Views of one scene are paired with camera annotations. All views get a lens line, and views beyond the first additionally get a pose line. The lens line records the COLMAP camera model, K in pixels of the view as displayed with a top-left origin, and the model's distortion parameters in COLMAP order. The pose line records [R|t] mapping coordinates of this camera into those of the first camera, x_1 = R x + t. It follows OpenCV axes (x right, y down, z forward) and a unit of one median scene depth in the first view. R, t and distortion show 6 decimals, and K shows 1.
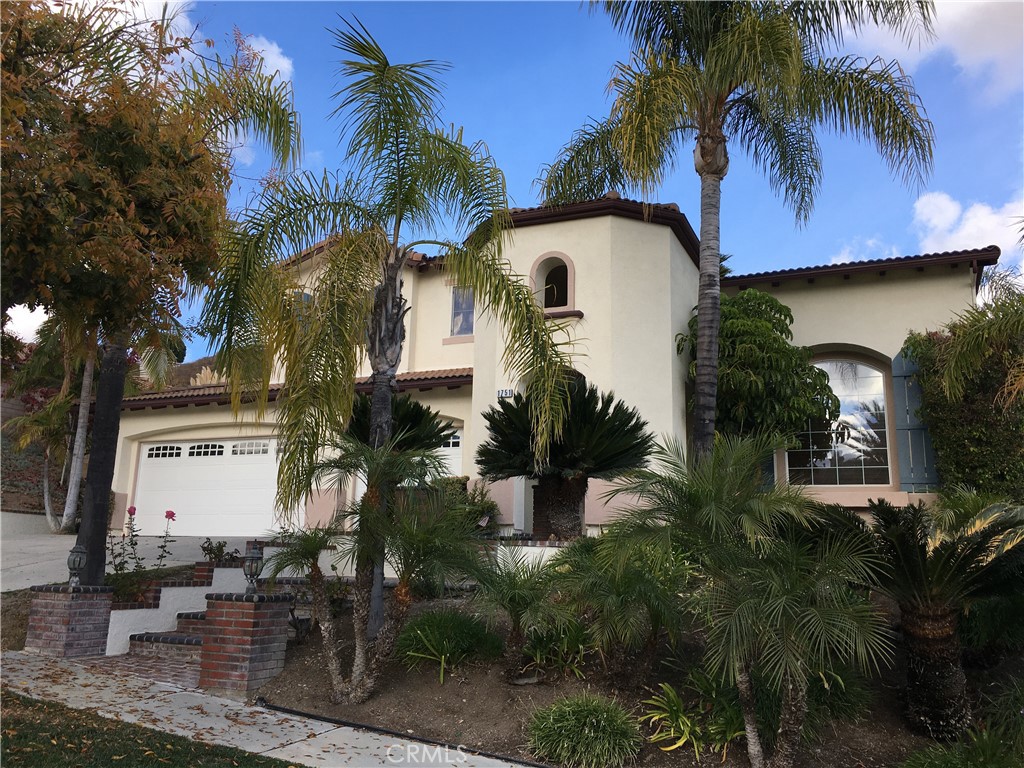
lens RADIAL K [[864.2, 0, 510.1], [0, 864.2, 382.4], [0, 0, 1]] dist [0.030485, -0.029402]
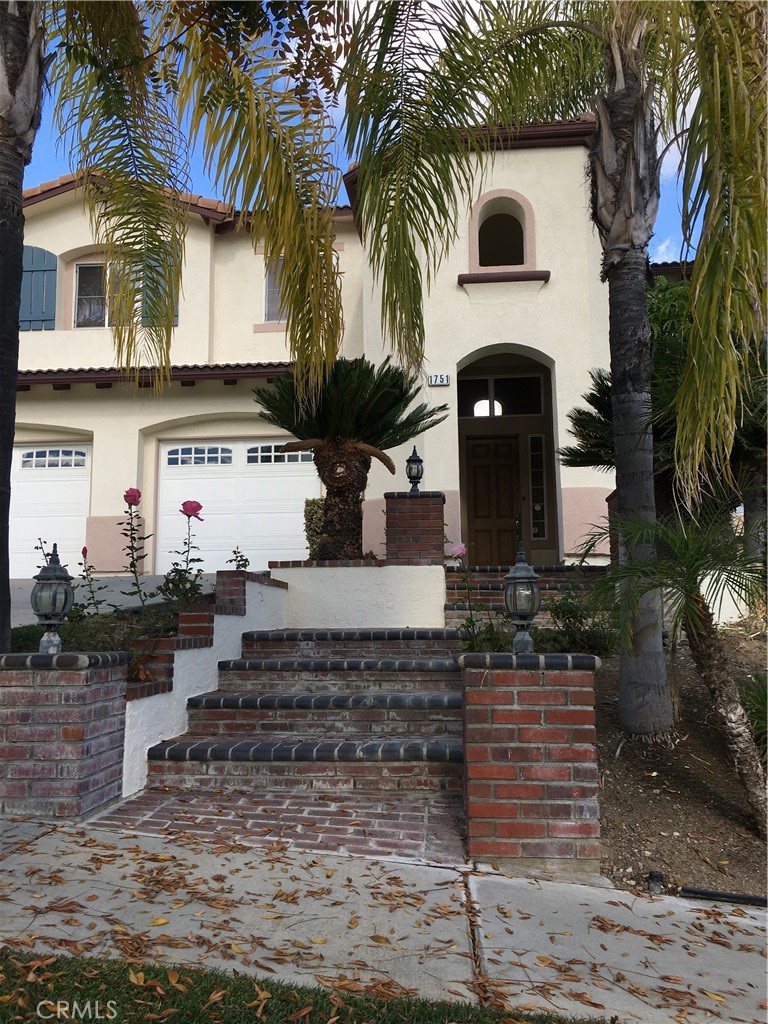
lens RADIAL K [[864.2, 0, 386.1], [0, 864.2, 512.4], [0, 0, 1]] dist [0.030485, -0.029402]
pose [[0.950649, 0.008047, 0.310164, -0.475635], [-0.033804, 0.996399, 0.077758, 0.120993], [-0.308422, -0.084405, 0.947498, 0.529238]]
